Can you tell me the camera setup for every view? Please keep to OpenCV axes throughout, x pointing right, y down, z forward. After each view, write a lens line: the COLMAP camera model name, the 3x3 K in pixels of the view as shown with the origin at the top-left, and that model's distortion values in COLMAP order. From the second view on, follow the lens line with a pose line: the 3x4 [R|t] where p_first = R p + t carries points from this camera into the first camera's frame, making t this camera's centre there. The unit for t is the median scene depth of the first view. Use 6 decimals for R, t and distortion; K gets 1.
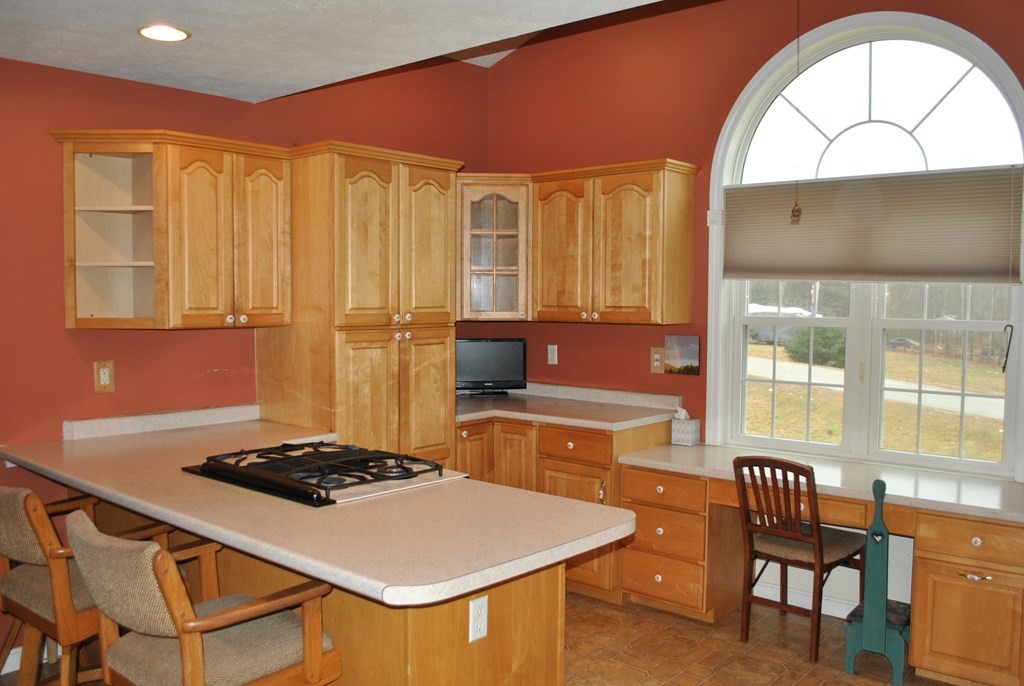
lens RADIAL K [[867.6, 0, 512.0], [0, 867.6, 343.0], [0, 0, 1]] dist [-0.082542, 0.007627]
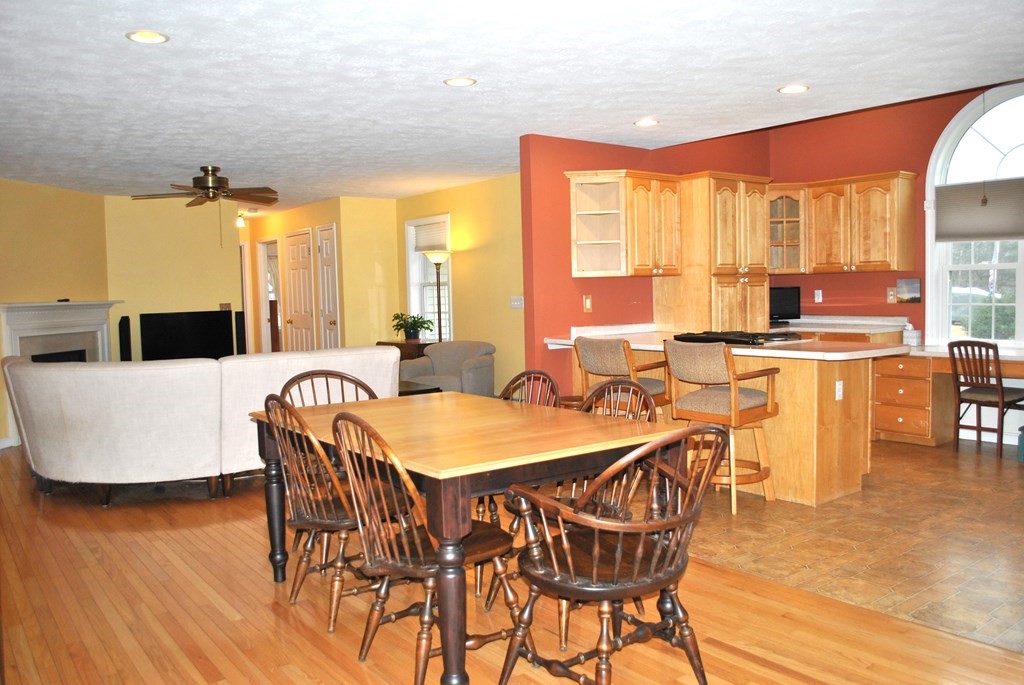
lens RADIAL K [[809.5, 0, 512.0], [0, 809.5, 342.5], [0, 0, 1]] dist [-0.085944, 0.018099]
pose [[0.977689, -0.013694, -0.209611, -0.243661], [0.016504, 0.999796, 0.011661, 0.089710], [0.209409, -0.014860, 0.977715, -0.672433]]
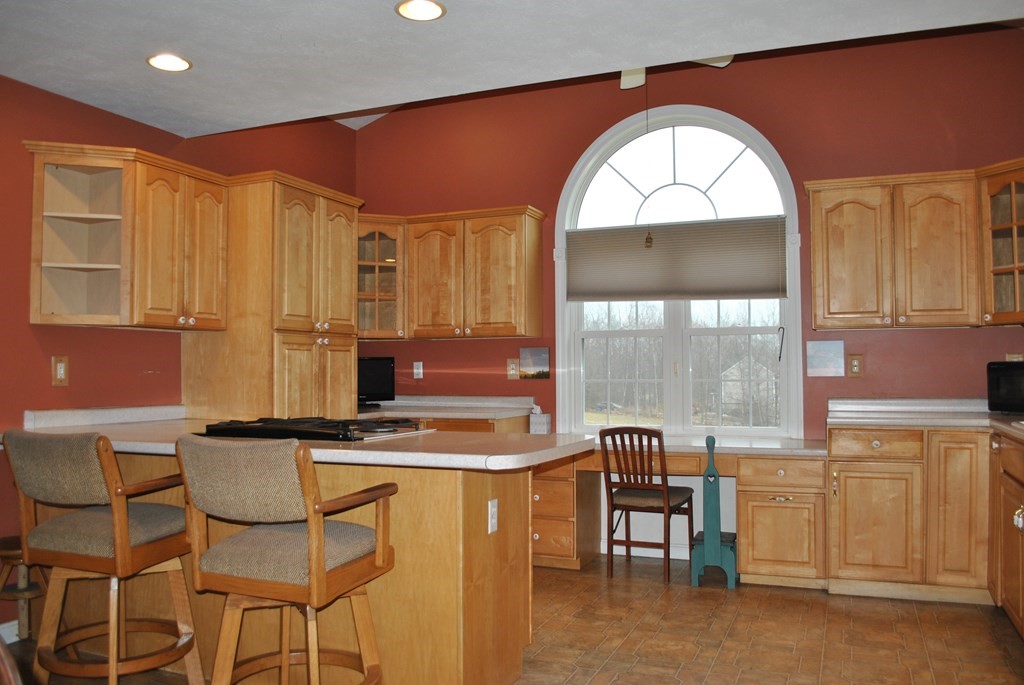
lens RADIAL K [[809.5, 0, 512.0], [0, 809.5, 342.5], [0, 0, 1]] dist [-0.085944, 0.018099]
pose [[0.949589, 0.001822, 0.313492, -0.223045], [0.026296, 0.995996, -0.085441, 0.092242], [-0.312392, 0.089377, 0.945739, -0.106965]]
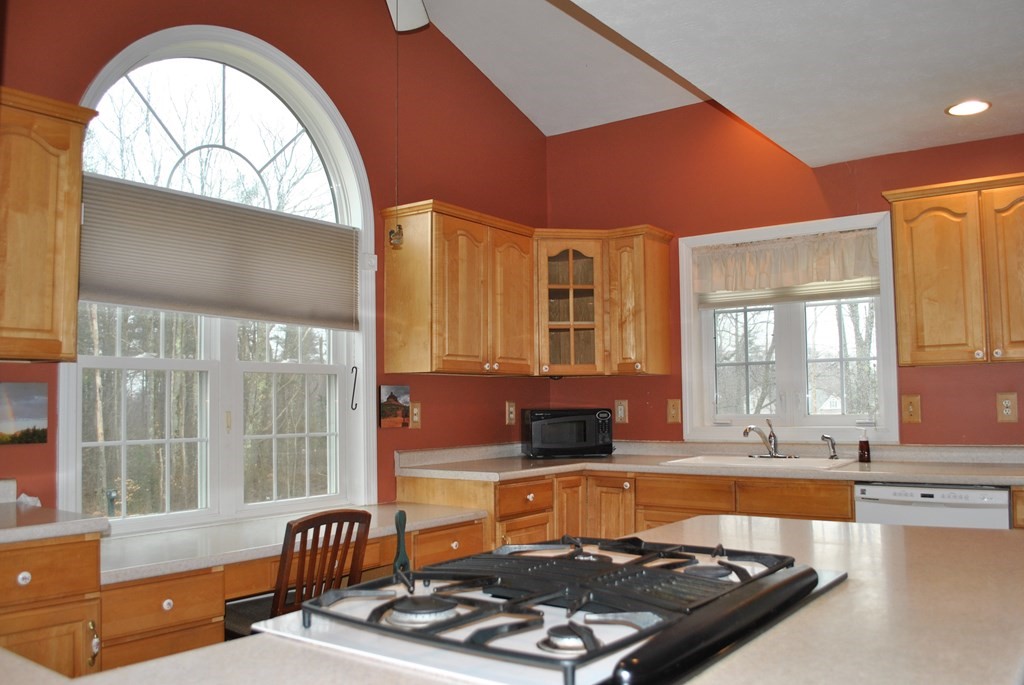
lens RADIAL K [[867.6, 0, 512.0], [0, 867.6, 342.5], [0, 0, 1]] dist [-0.082542, 0.007627]
pose [[-0.080552, 0.062724, 0.994775, -0.503340], [0.061746, 0.996415, -0.057828, 0.022558], [-0.994836, 0.056766, -0.084136, 0.766555]]
